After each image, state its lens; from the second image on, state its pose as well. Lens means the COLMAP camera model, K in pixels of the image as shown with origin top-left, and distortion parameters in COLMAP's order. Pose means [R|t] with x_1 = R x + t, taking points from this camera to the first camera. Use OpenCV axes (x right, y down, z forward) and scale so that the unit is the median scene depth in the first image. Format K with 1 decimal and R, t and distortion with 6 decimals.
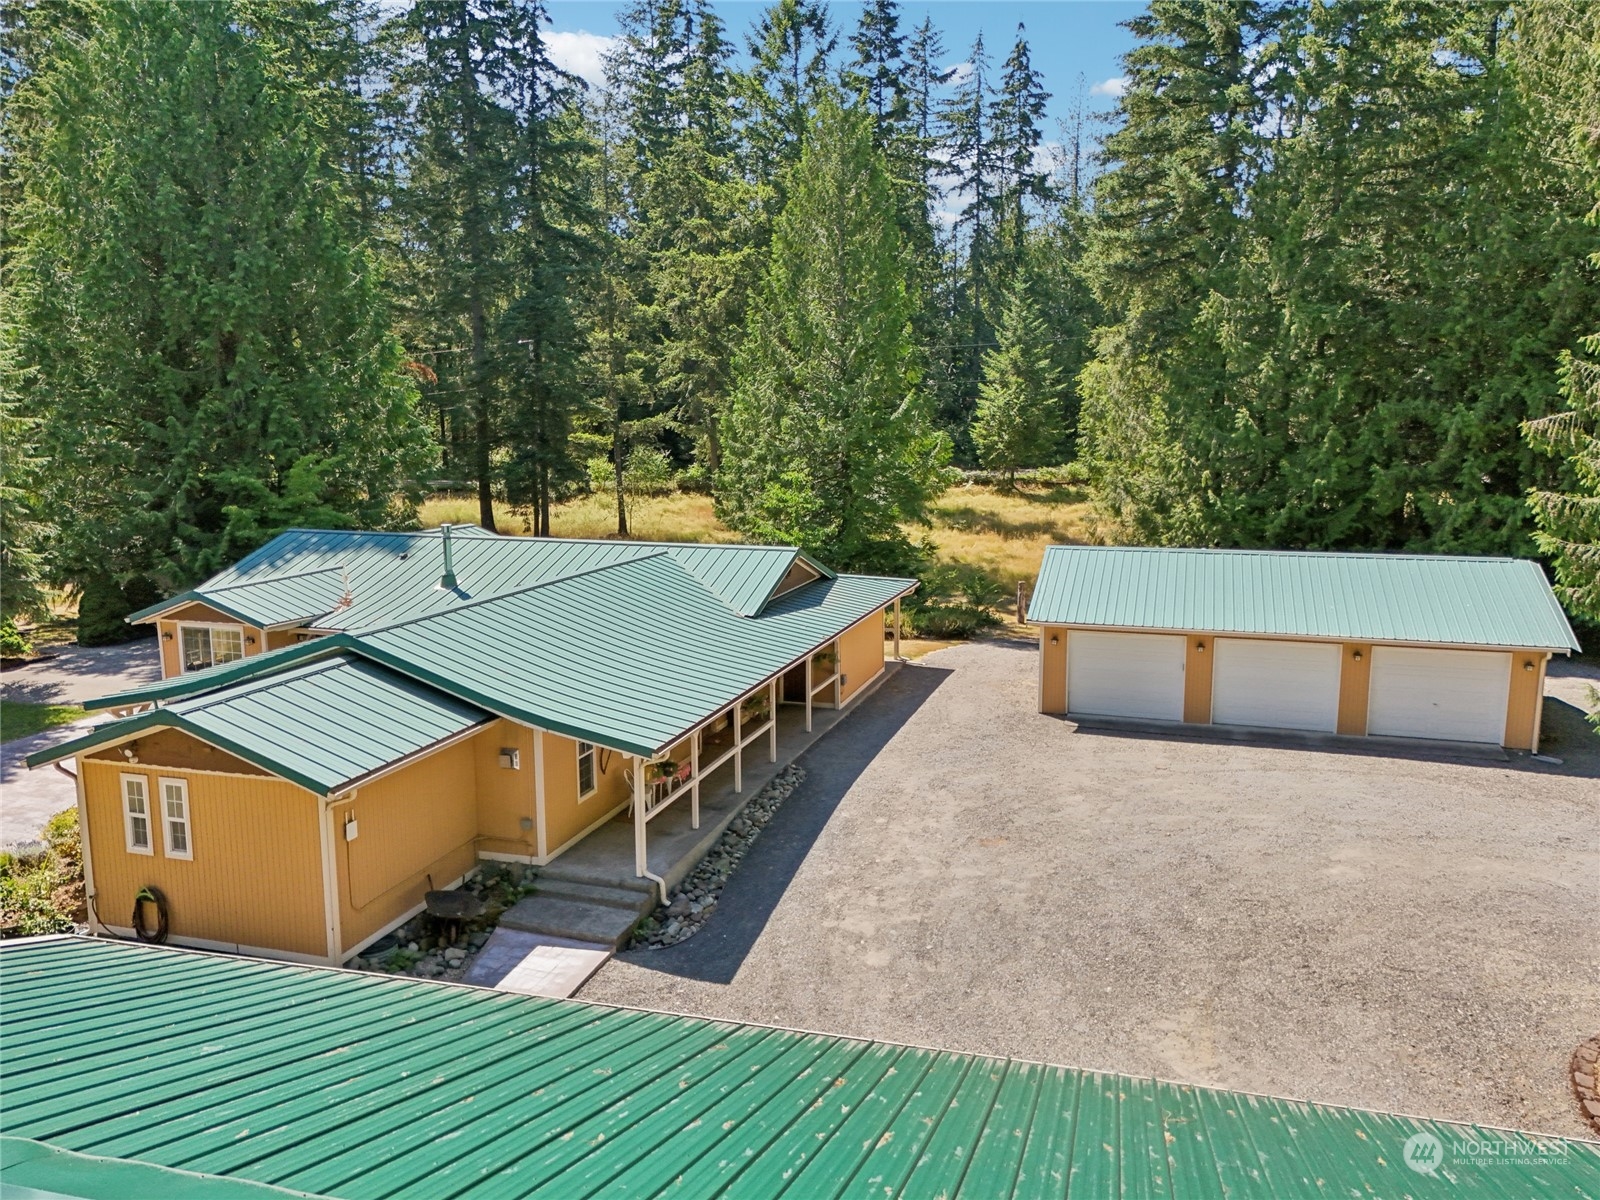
lens RADIAL K [[1207.8, 0, 798.4], [0, 1207.8, 599.3], [0, 0, 1]] dist [0.062013, -0.036340]
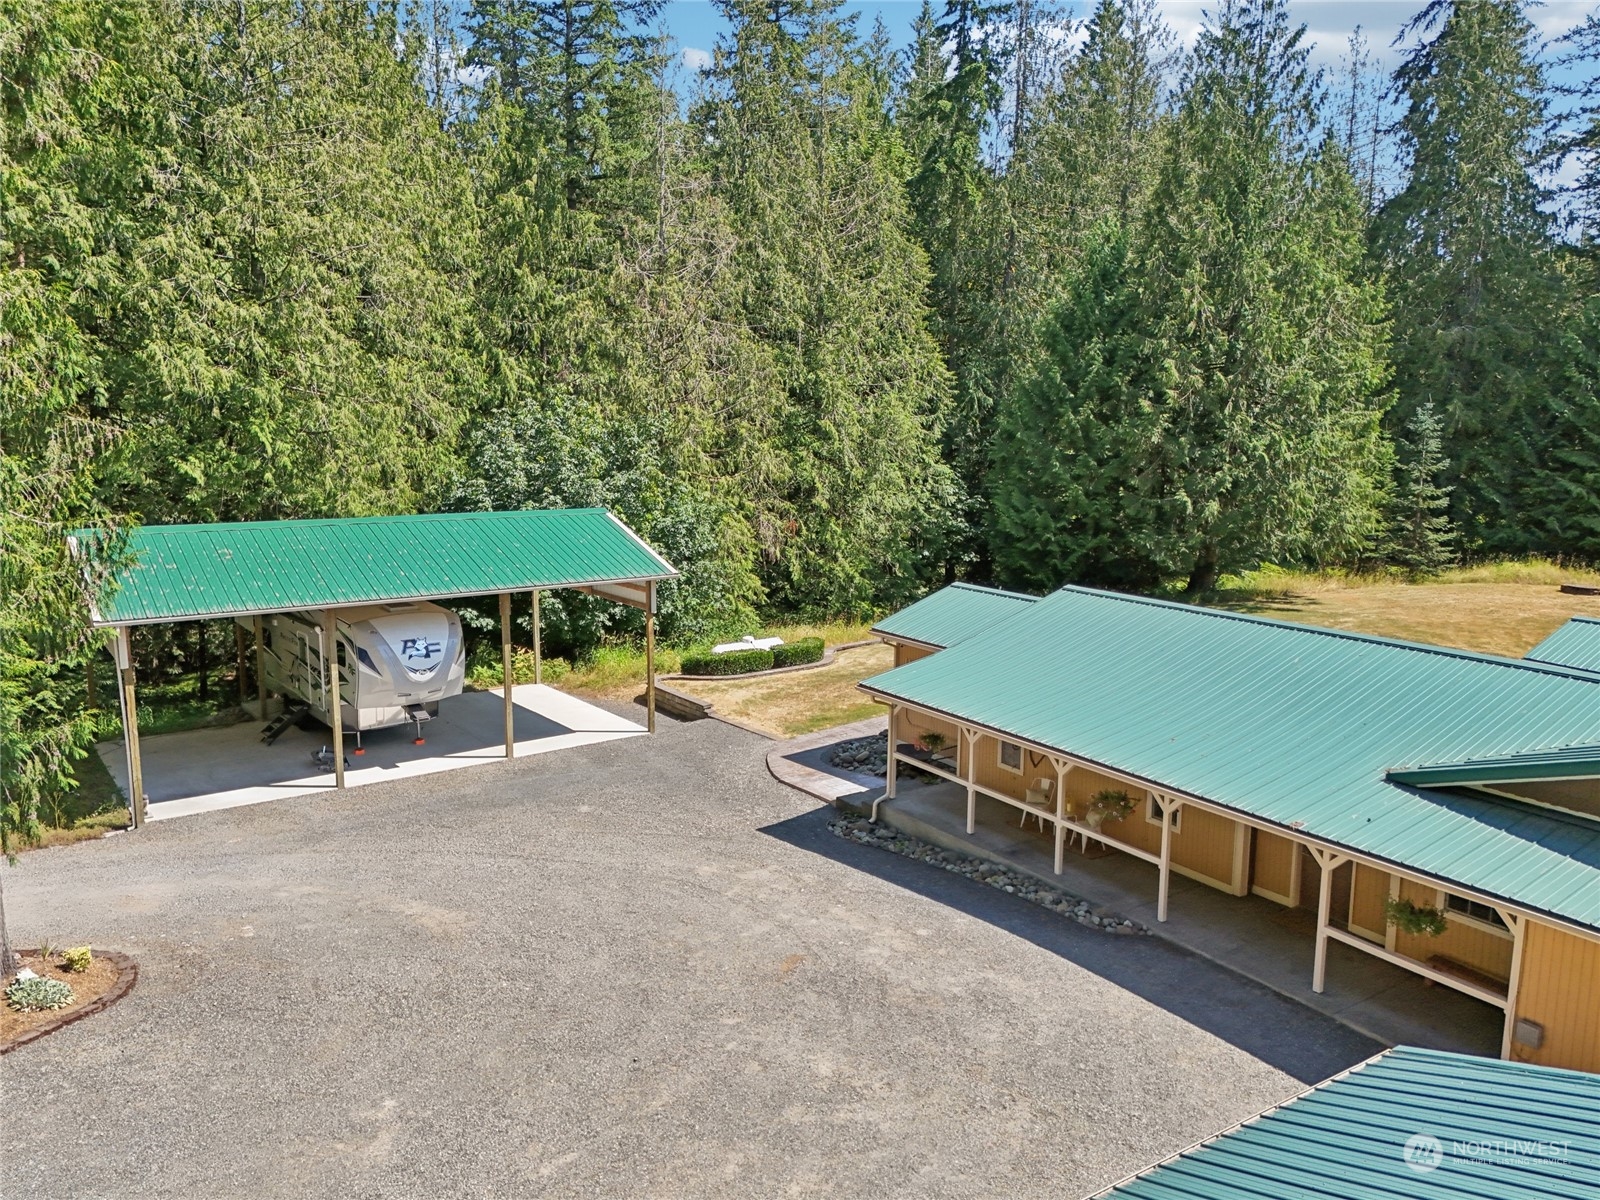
lens RADIAL K [[1207.8, 0, 800.6], [0, 1207.8, 602.2], [0, 0, 1]] dist [0.062013, -0.036340]
pose [[-0.630626, 0.123011, -0.766276, 0.731796], [-0.134165, 0.955213, 0.263756, -0.232694], [0.764402, 0.269139, -0.585879, 1.403381]]
